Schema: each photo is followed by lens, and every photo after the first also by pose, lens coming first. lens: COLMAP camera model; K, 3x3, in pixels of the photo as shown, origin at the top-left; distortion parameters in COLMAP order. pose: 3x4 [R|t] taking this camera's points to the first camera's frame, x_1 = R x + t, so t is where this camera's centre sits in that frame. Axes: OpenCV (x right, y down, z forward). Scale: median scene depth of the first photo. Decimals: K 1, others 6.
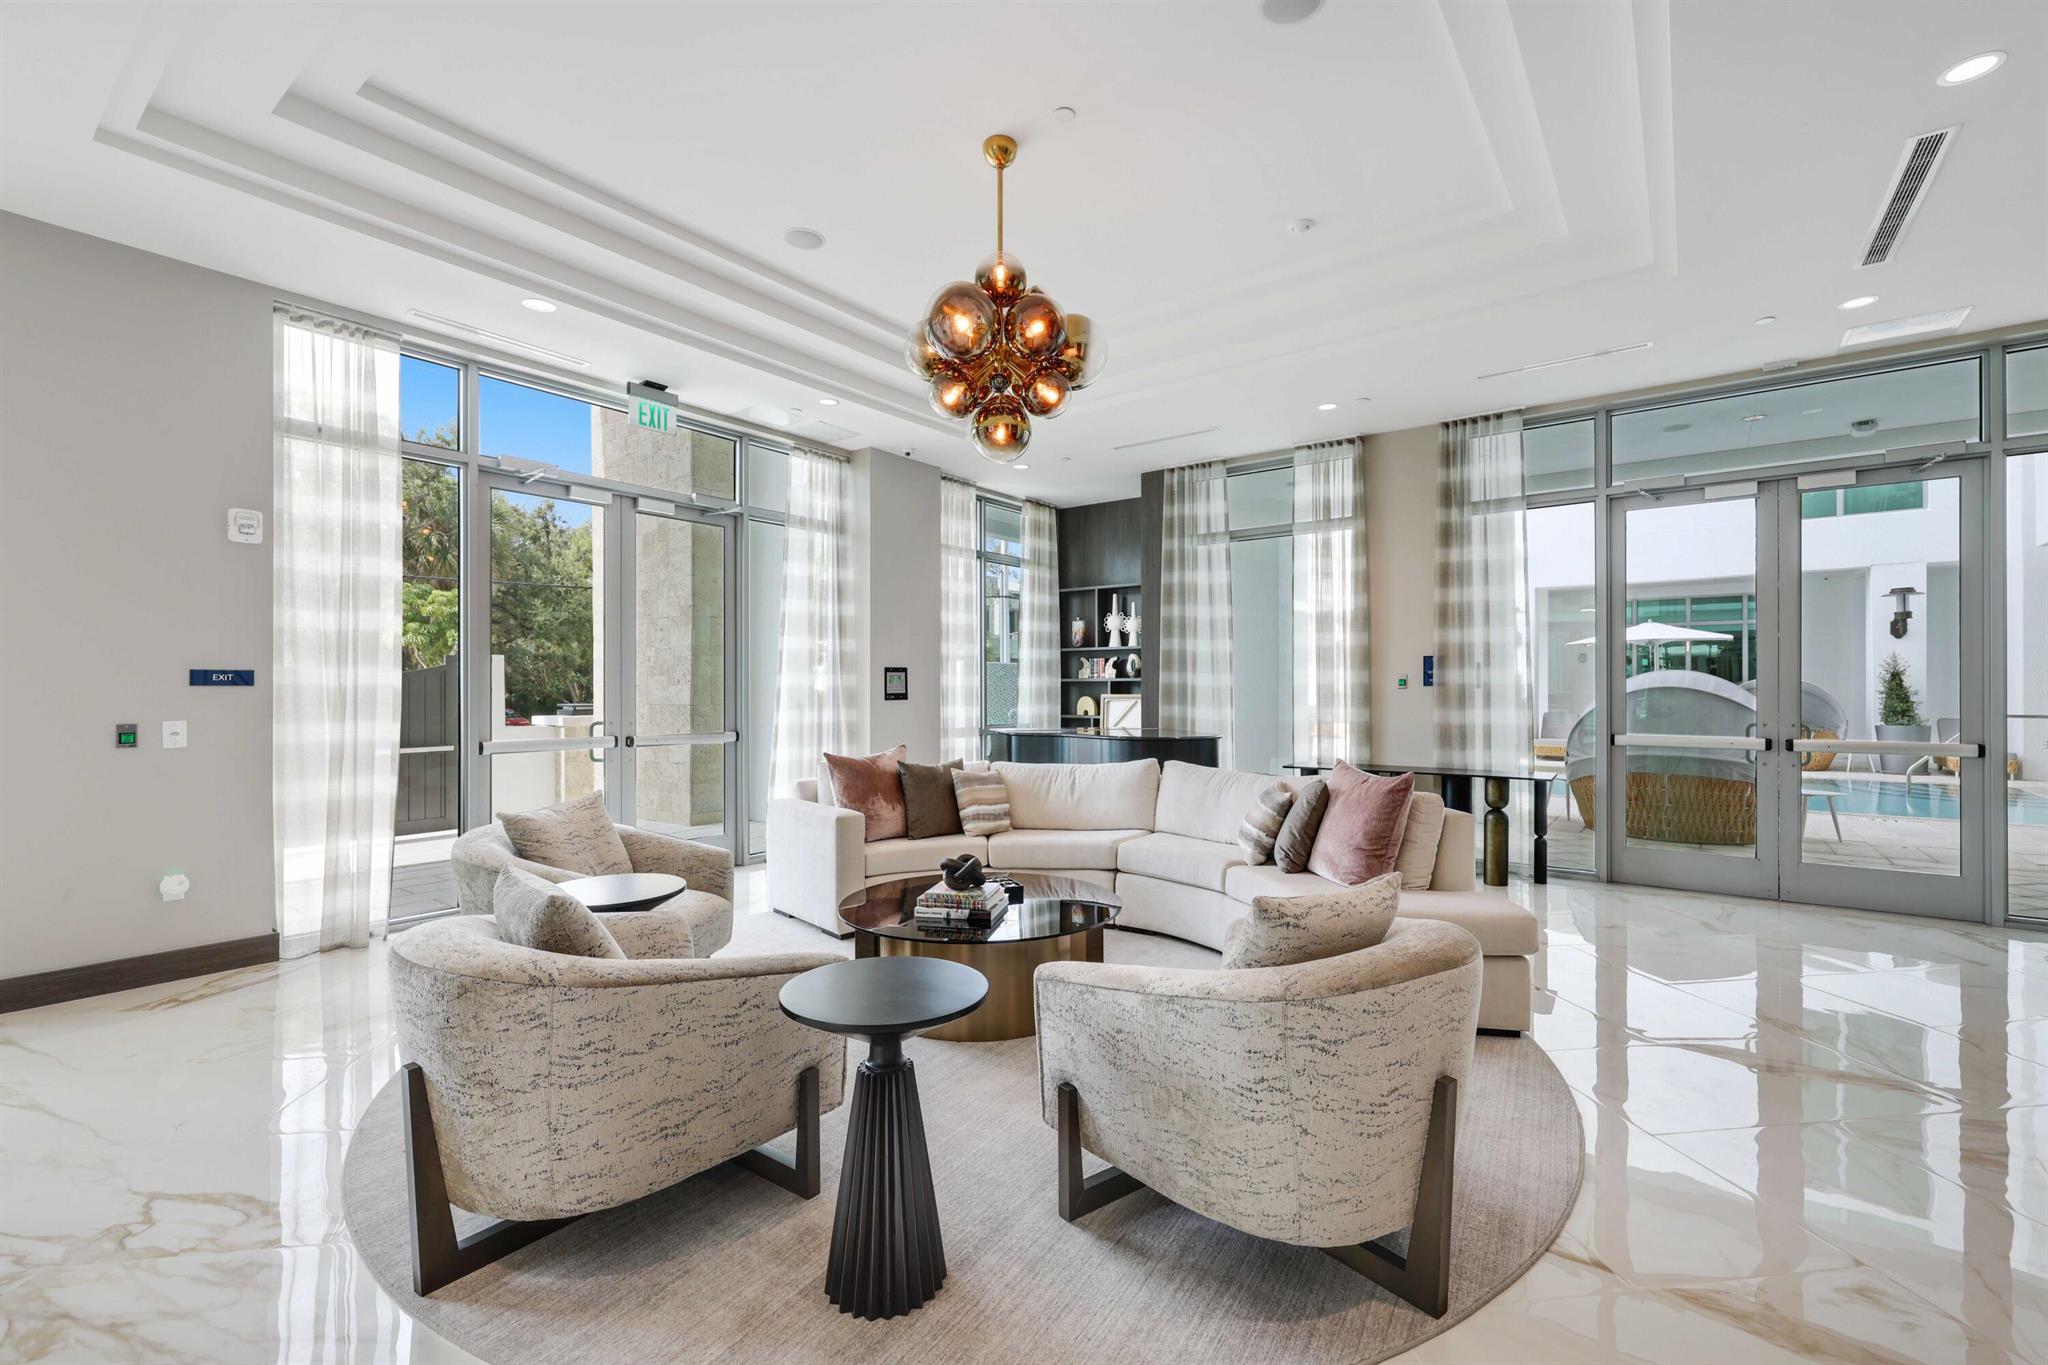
lens RADIAL K [[896.9, 0, 1045.3], [0, 896.9, 686.7], [0, 0, 1]] dist [0.001156, -0.000589]
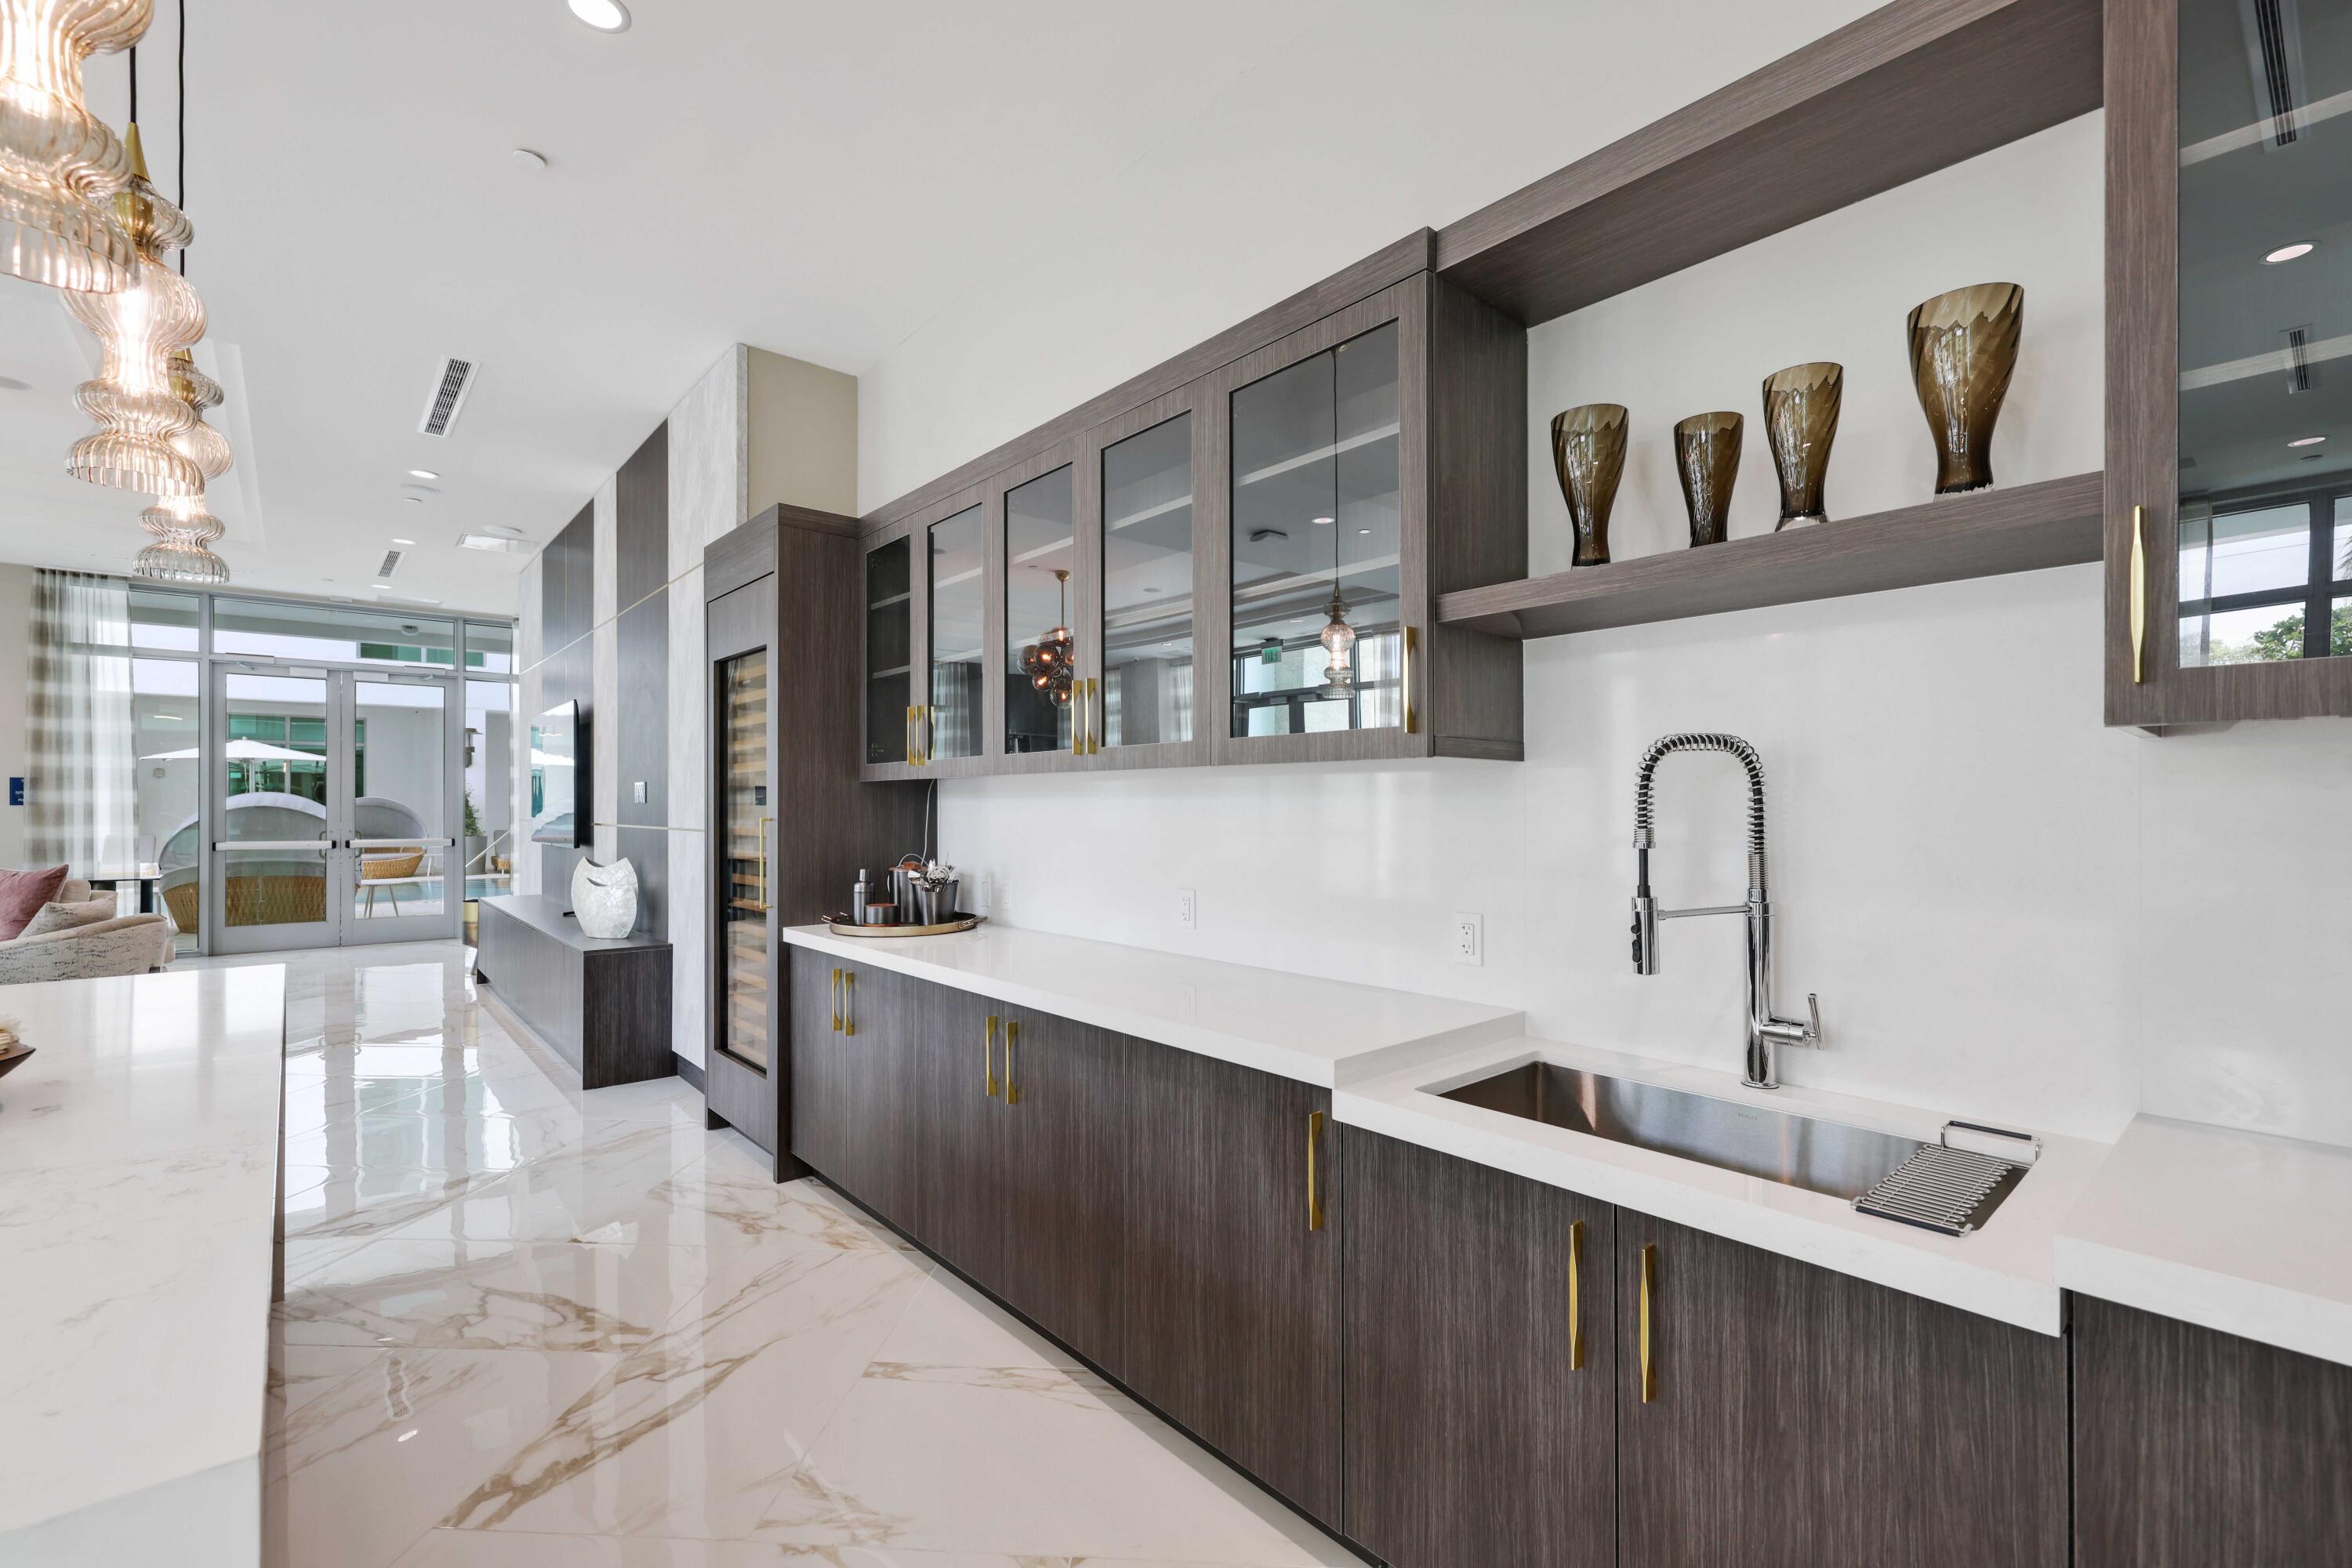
lens RADIAL K [[1030.0, 0, 1189.2], [0, 1030.0, 800.5], [0, 0, 1]] dist [0.001156, -0.000589]
pose [[0.233219, 0.005262, 0.972410, -0.462623], [-0.001513, 0.999986, -0.005049, -0.002458], [-0.972423, -0.000294, 0.233224, -0.682447]]
